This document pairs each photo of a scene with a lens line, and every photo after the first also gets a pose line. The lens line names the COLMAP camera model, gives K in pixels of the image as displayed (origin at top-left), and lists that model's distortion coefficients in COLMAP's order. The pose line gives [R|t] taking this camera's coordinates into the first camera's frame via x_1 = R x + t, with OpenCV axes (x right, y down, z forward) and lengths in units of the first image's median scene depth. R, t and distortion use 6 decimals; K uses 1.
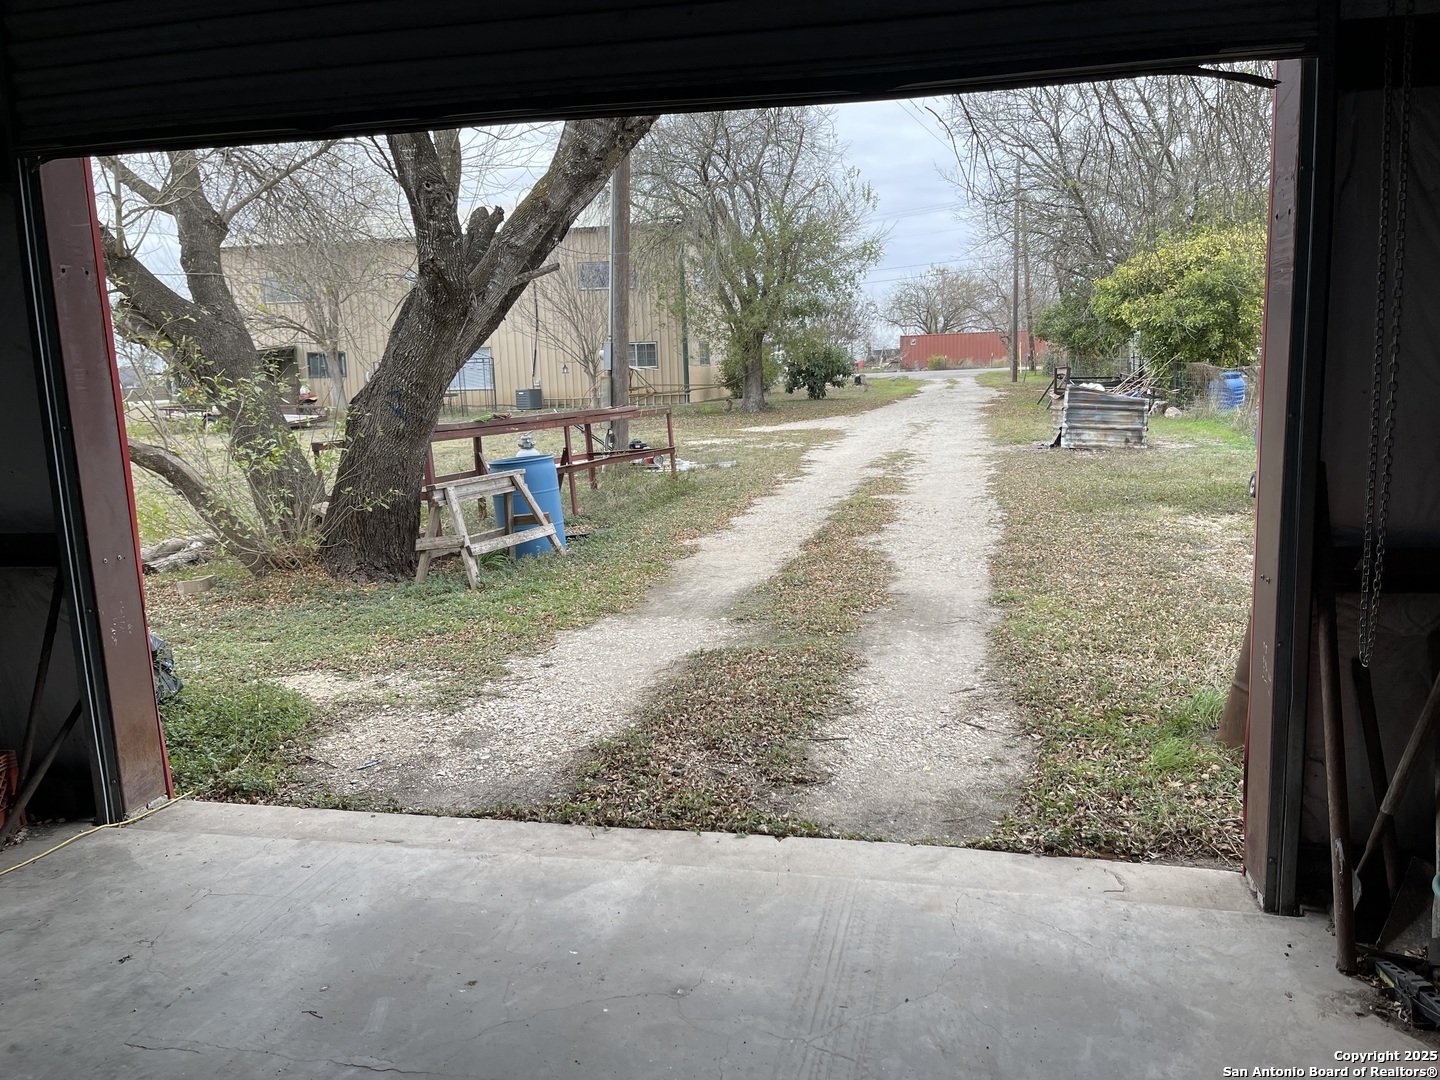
lens RADIAL K [[1113.4, 0, 723.9], [0, 1113.4, 535.0], [0, 0, 1]] dist [0.080572, -0.102986]
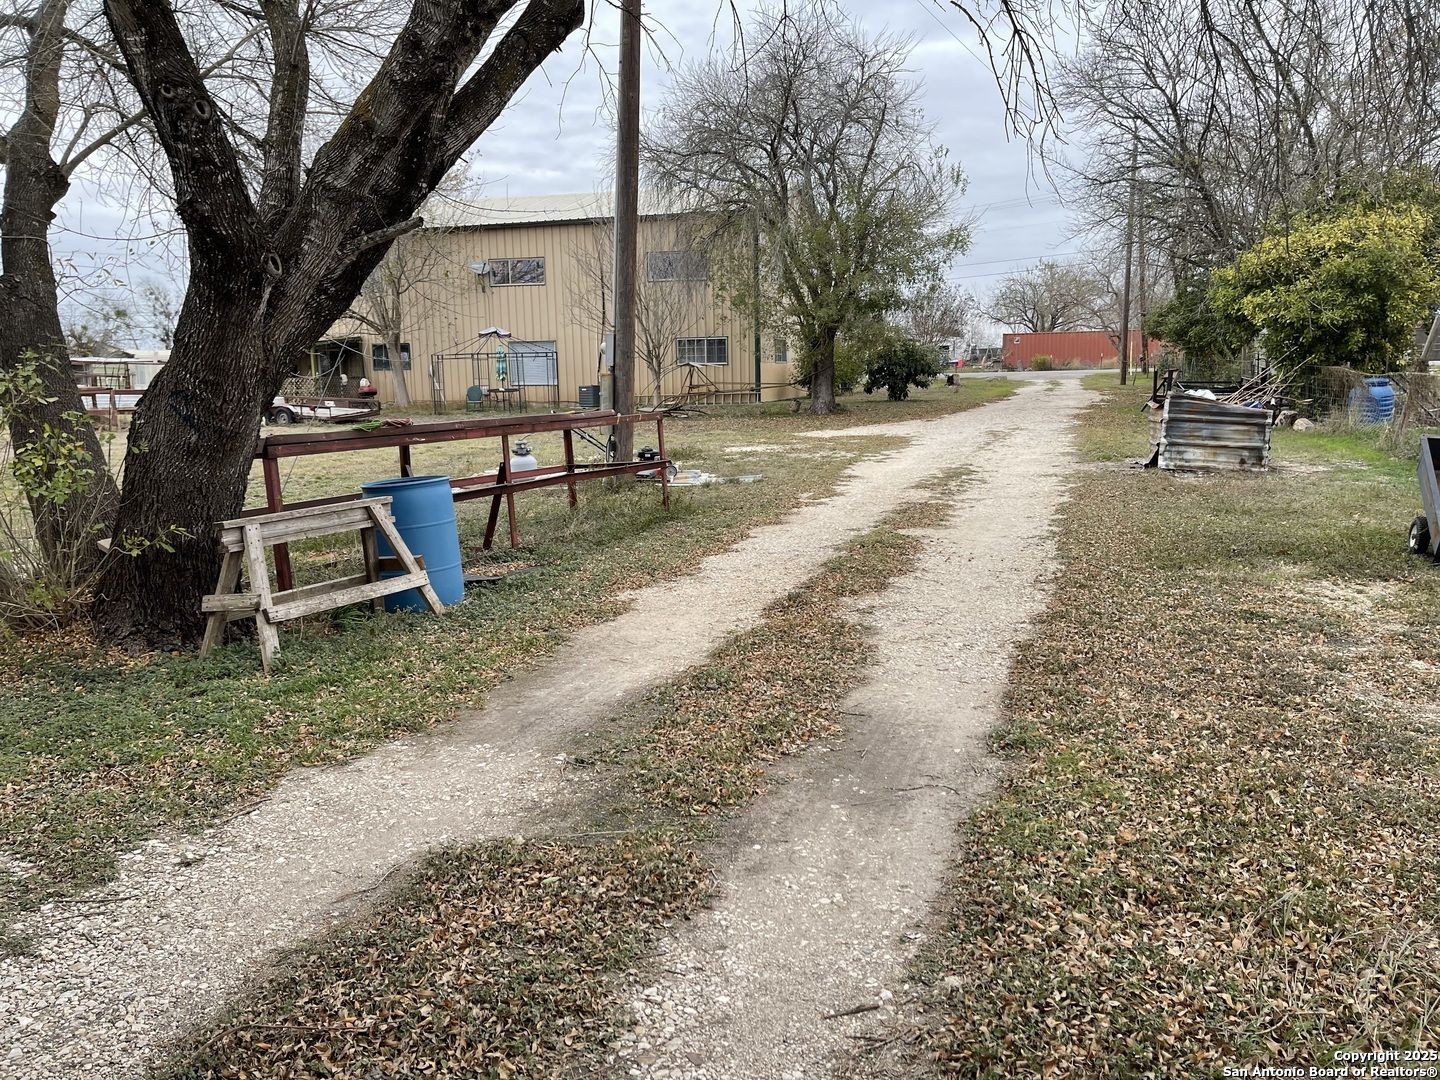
lens RADIAL K [[1113.4, 0, 713.1], [0, 1113.4, 535.3], [0, 0, 1]] dist [0.080572, -0.102986]
pose [[0.994682, 0.028555, -0.098954, 0.061224], [-0.028264, 0.999591, 0.004348, -0.023699], [0.099037, -0.001529, 0.995083, 0.153748]]
